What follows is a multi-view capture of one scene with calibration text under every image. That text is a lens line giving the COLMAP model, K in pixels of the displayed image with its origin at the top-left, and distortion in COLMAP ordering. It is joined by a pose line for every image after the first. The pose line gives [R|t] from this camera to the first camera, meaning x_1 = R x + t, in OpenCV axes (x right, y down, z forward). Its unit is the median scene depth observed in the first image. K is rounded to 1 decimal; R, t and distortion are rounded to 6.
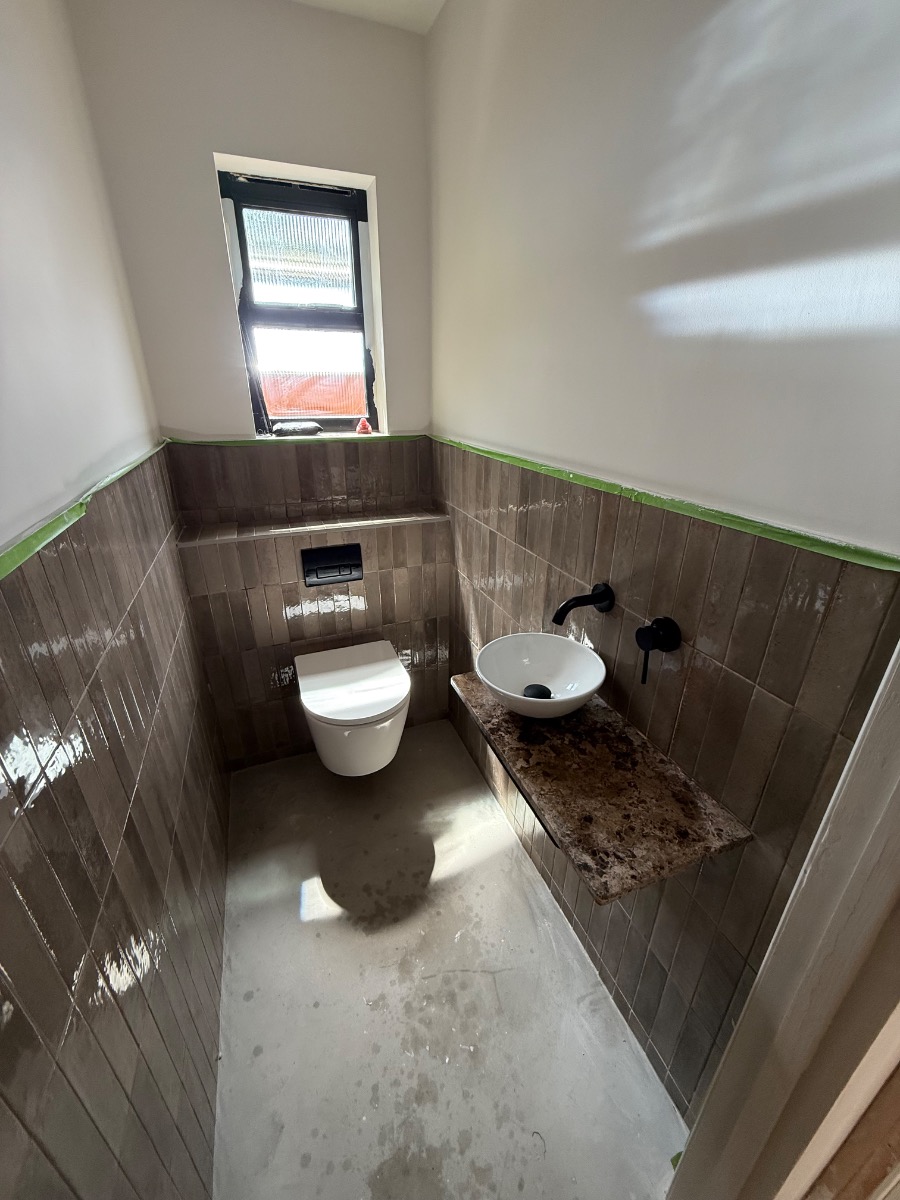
lens RADIAL K [[483.5, 0, 451.2], [0, 483.5, 597.9], [0, 0, 1]] dist [0.000501, -0.000383]
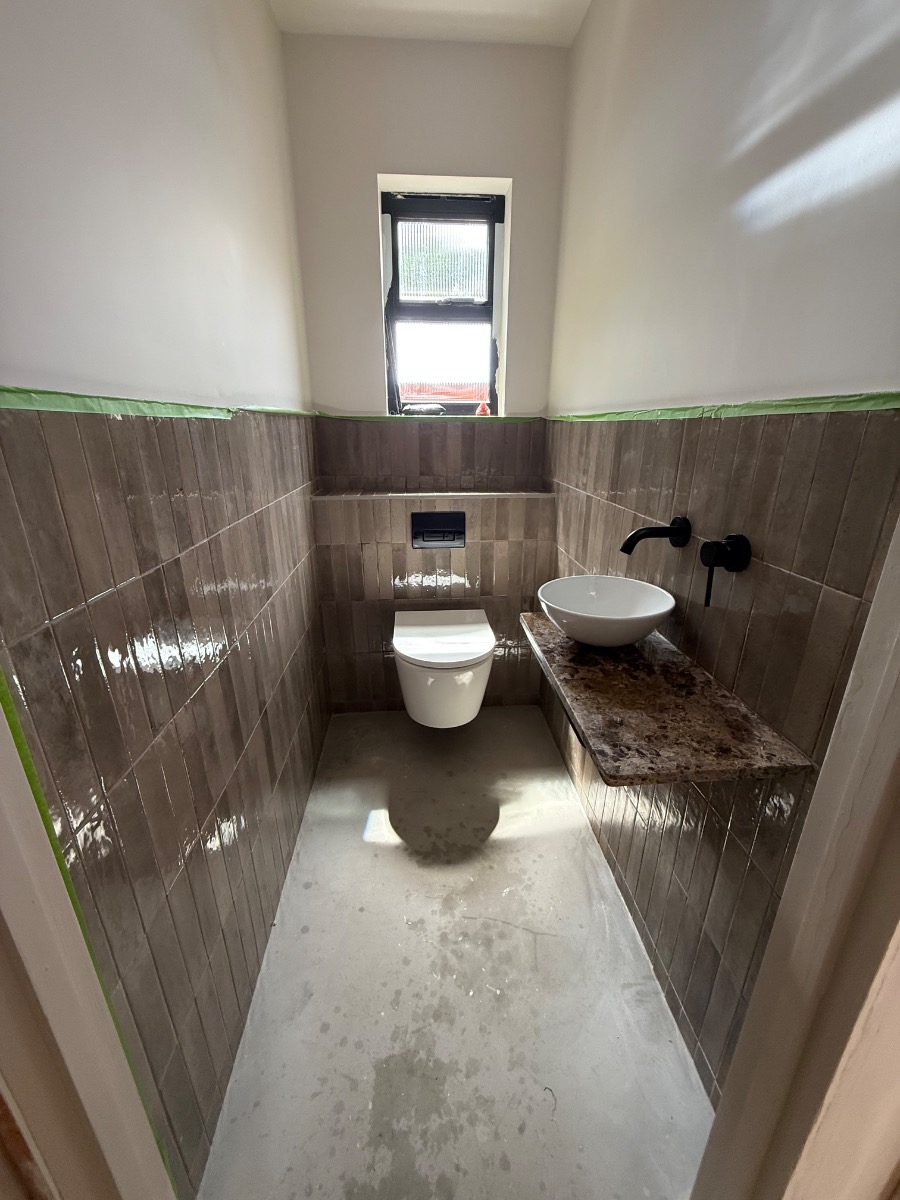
lens RADIAL K [[483.5, 0, 448.9], [0, 483.5, 599.8], [0, 0, 1]] dist [0.000501, -0.000383]
pose [[0.955396, 0.096926, -0.278970, 0.127381], [-0.116305, 0.991759, -0.053733, 0.191591], [0.271463, 0.083782, 0.958795, -0.021884]]
